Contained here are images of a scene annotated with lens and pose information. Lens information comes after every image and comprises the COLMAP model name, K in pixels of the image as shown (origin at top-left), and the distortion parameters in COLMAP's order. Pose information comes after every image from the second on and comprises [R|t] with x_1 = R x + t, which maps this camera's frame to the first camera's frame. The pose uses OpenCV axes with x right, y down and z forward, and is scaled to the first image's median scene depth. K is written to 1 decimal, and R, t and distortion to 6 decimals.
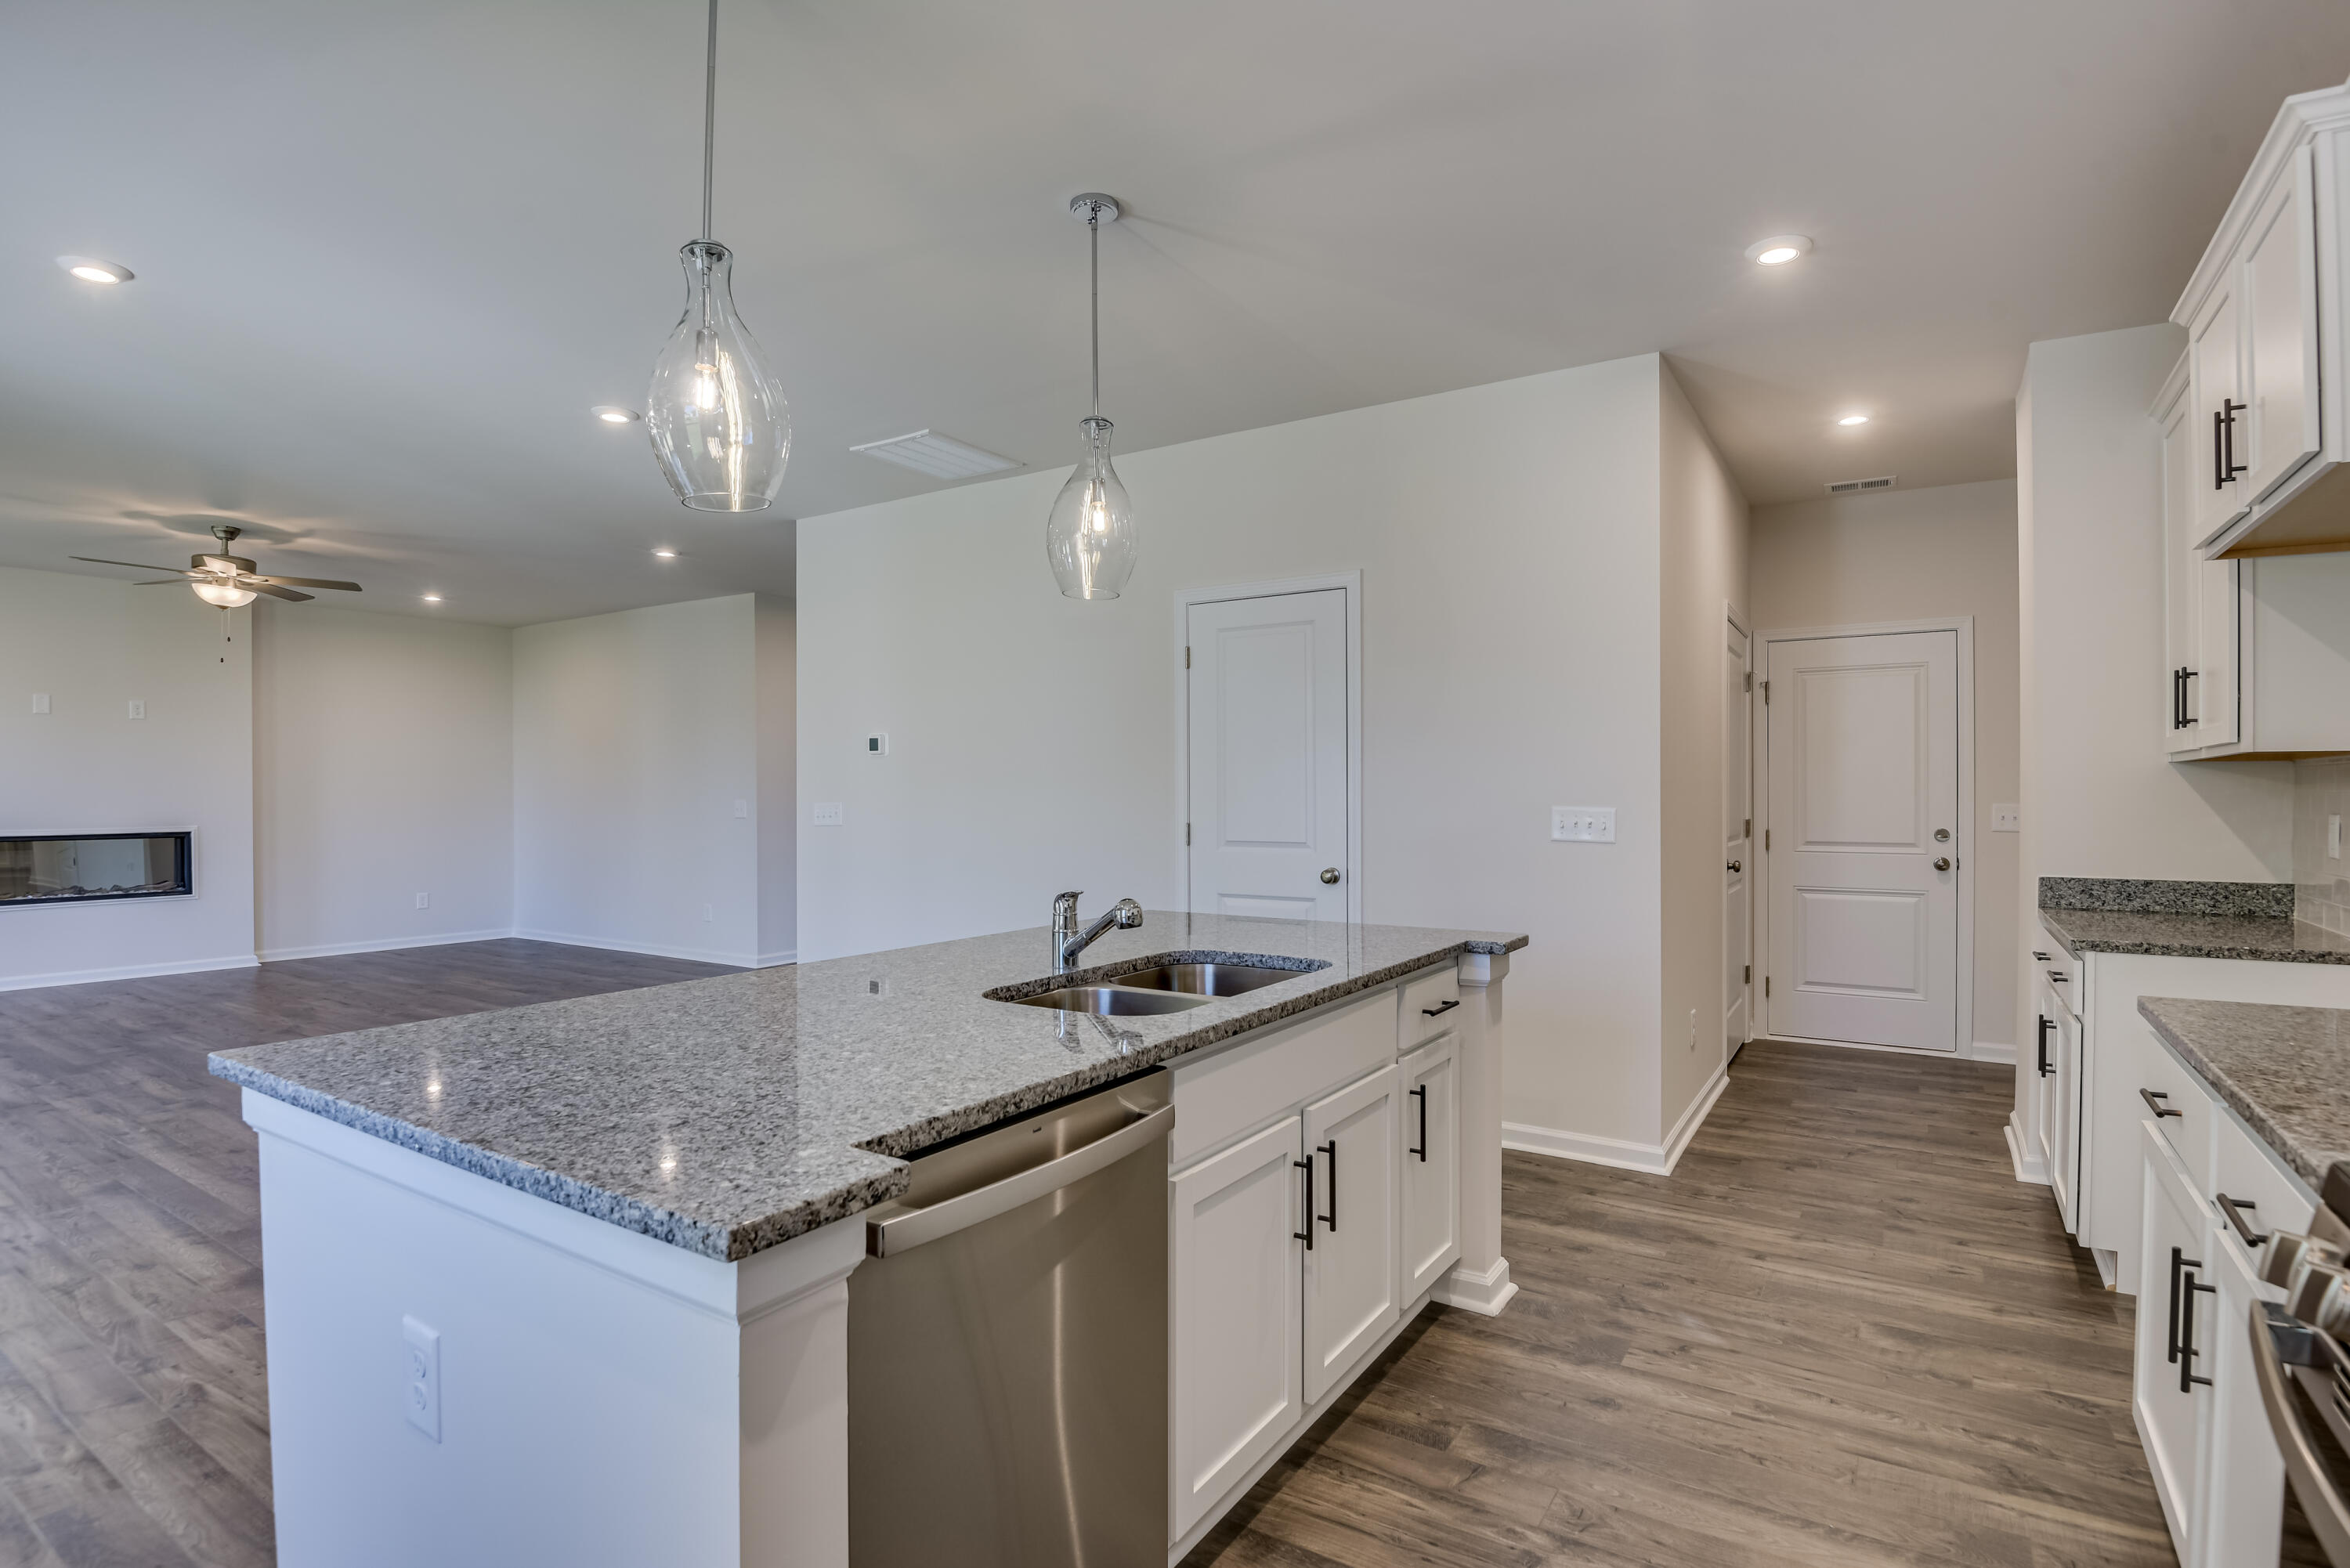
lens RADIAL K [[1142.4, 0, 1177.0], [0, 1142.4, 792.2], [0, 0, 1]] dist [-0.000401, -0.000219]
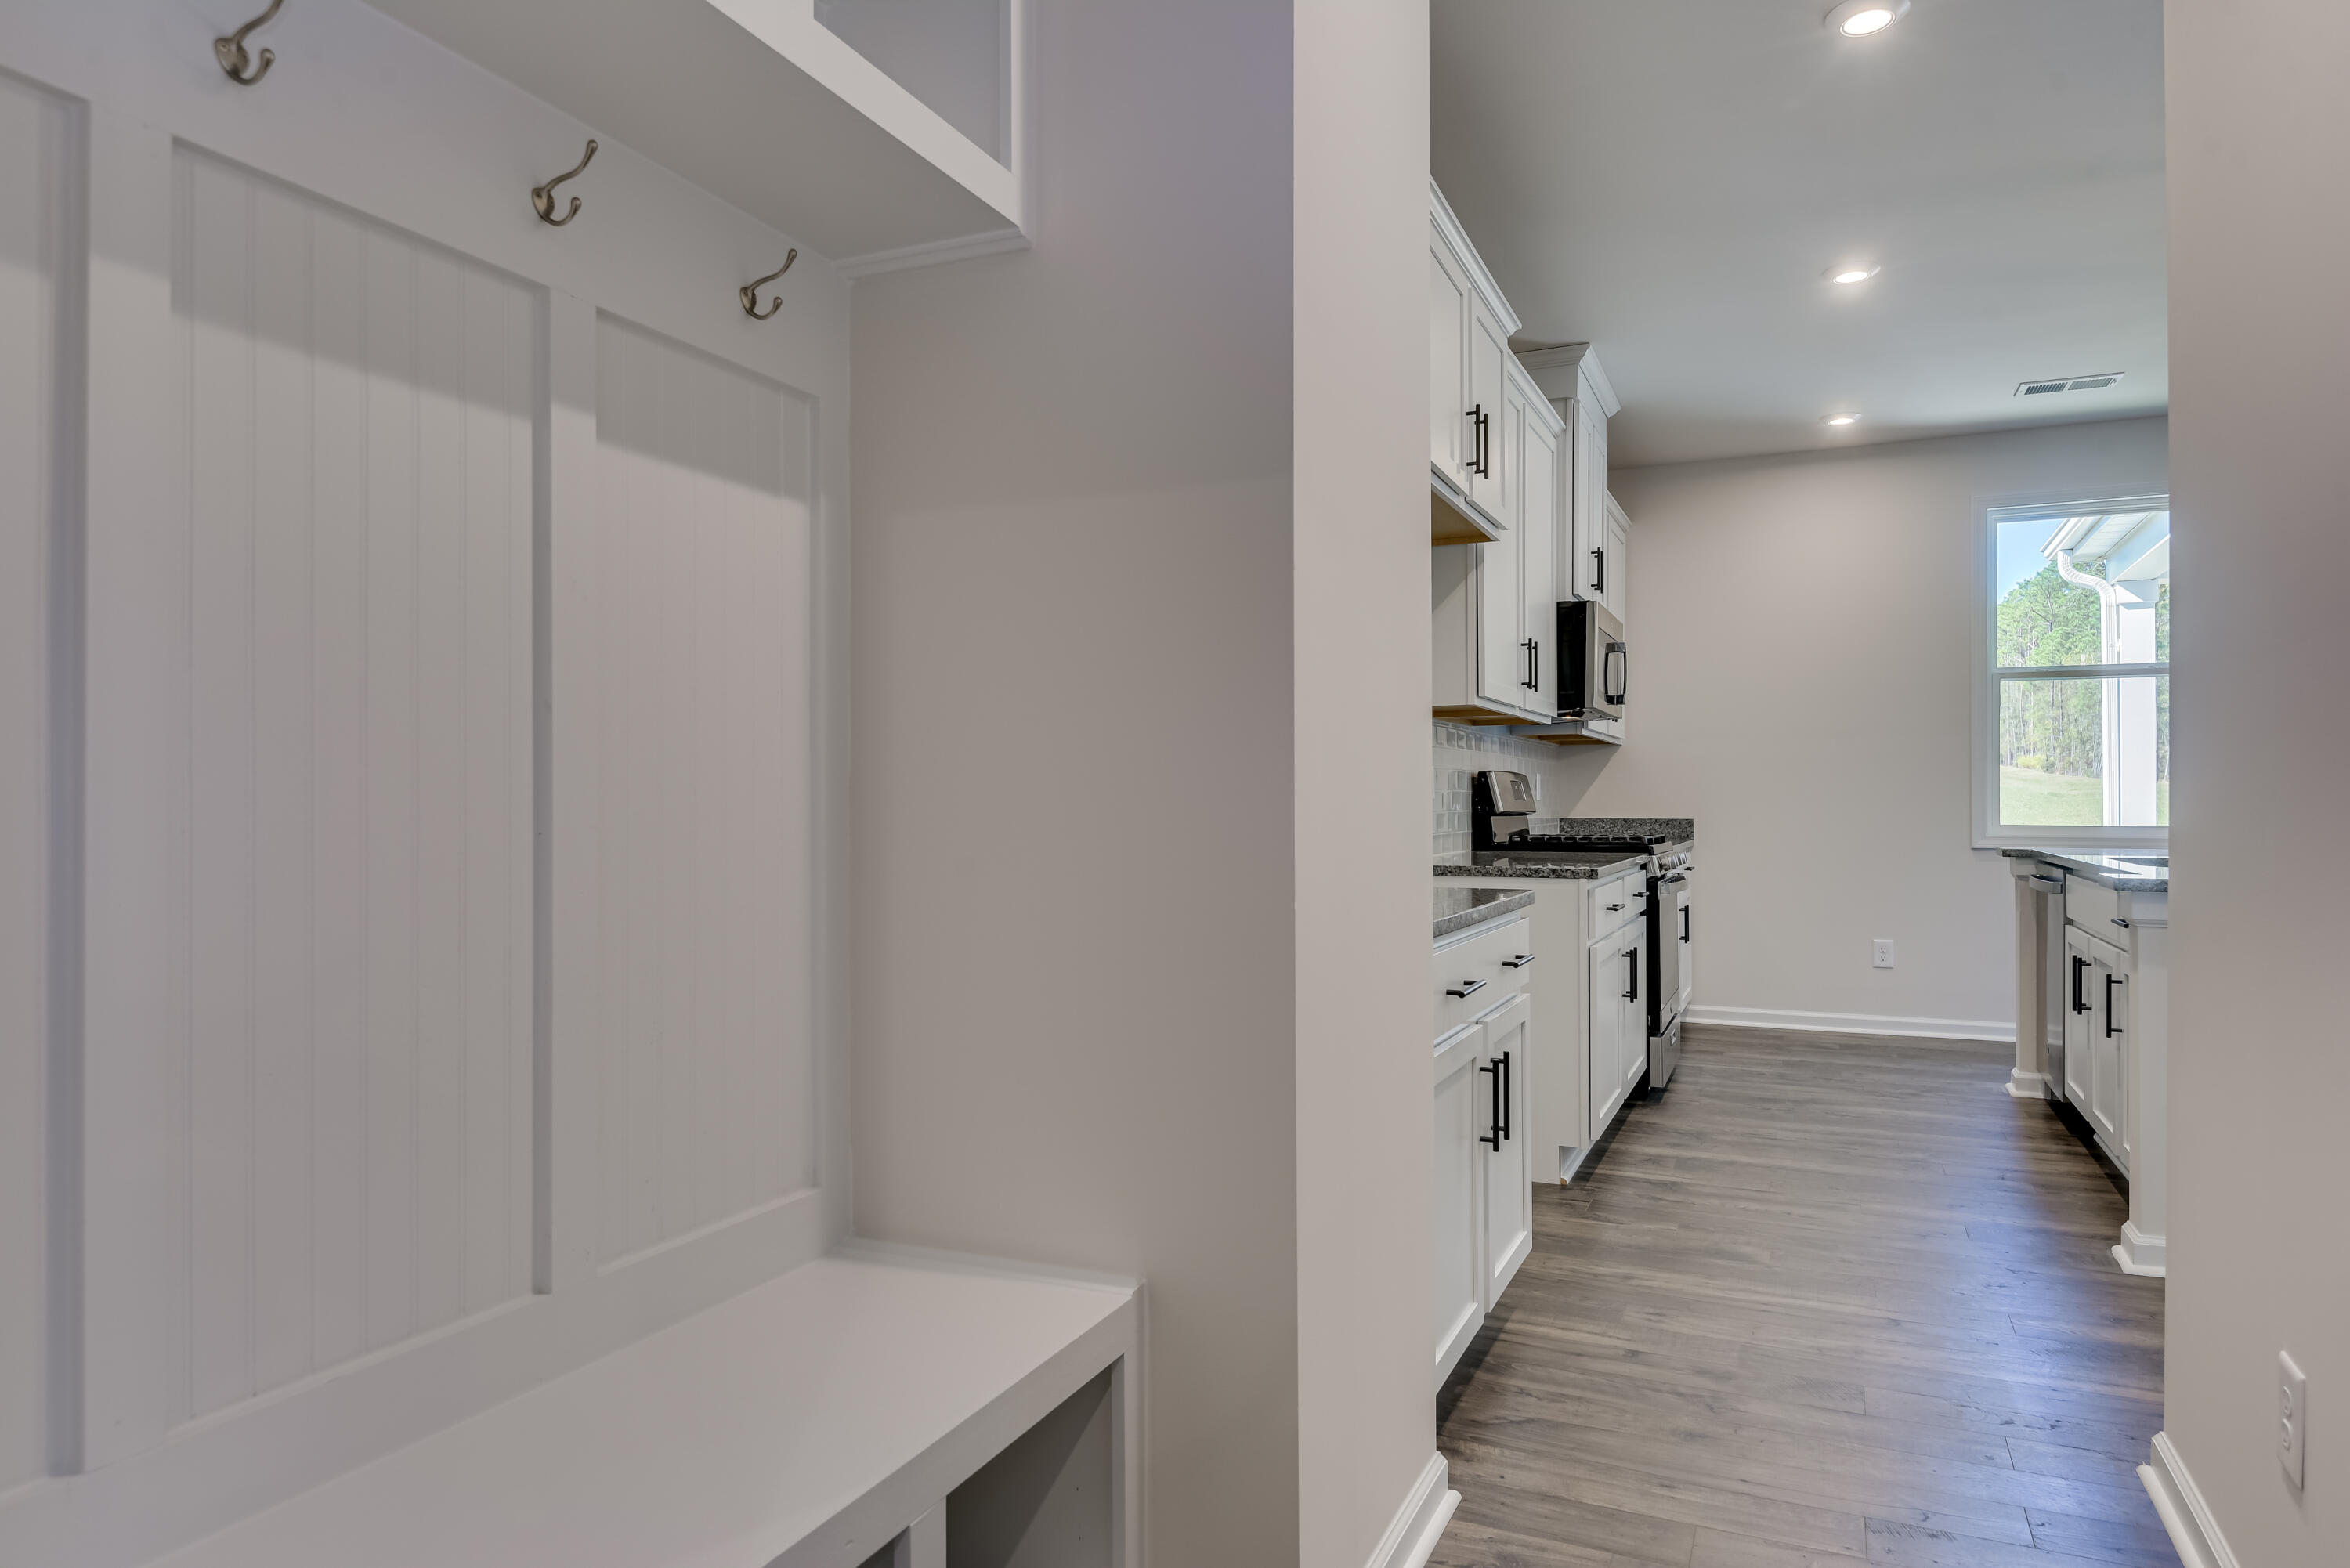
lens RADIAL K [[1458.9, 0, 1174.4], [0, 1458.9, 787.1], [0, 0, 1]] dist [-0.002286, -0.000506]
pose [[-0.987652, -0.003771, -0.156621, 1.630257], [-0.003057, 0.999984, -0.004799, 0.093808], [0.156637, -0.004261, -0.987647, 2.706641]]
